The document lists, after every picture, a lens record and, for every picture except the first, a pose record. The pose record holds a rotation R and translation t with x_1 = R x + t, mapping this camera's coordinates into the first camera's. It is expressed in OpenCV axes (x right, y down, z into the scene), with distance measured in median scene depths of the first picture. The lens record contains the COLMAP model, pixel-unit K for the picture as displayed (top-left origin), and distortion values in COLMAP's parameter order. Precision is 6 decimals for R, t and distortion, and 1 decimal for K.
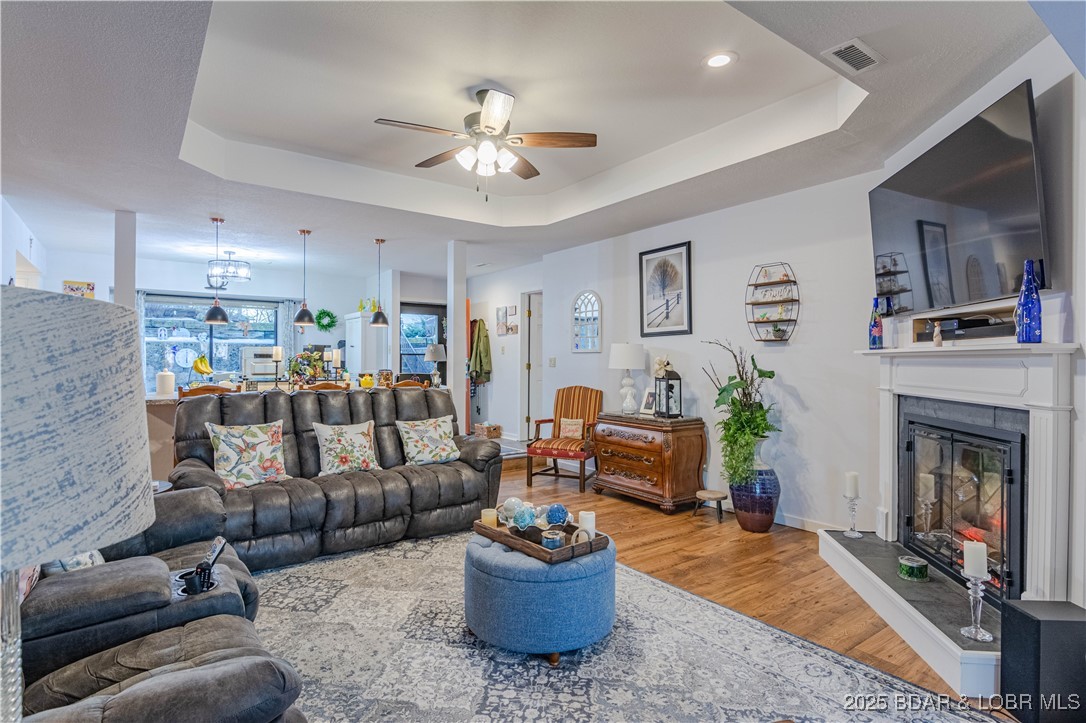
lens RADIAL K [[553.1, 0, 544.1], [0, 553.1, 360.7], [0, 0, 1]] dist [-0.005364, -0.000024]
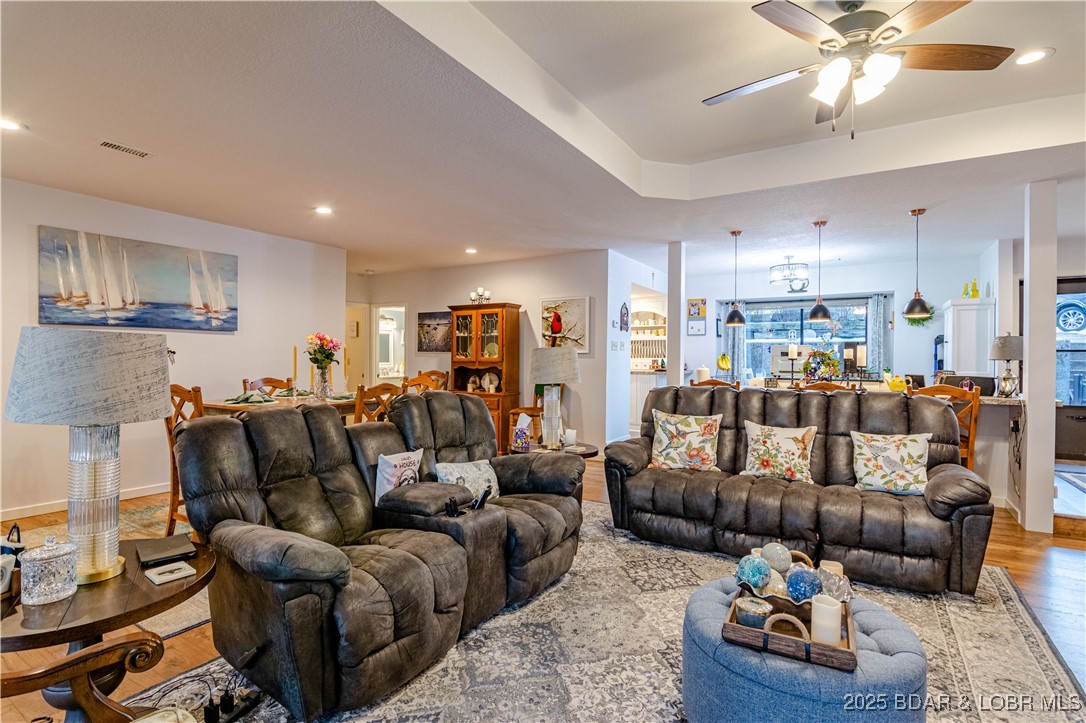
lens RADIAL K [[528.0, 0, 543.0], [0, 528.0, 358.7], [0, 0, 1]] dist [-0.006192, -0.001172]
pose [[0.371909, 0.001725, -0.928267, 0.332244], [-0.004138, 0.999991, 0.000200, 0.002460], [0.928260, 0.003767, 0.371913, 0.312542]]
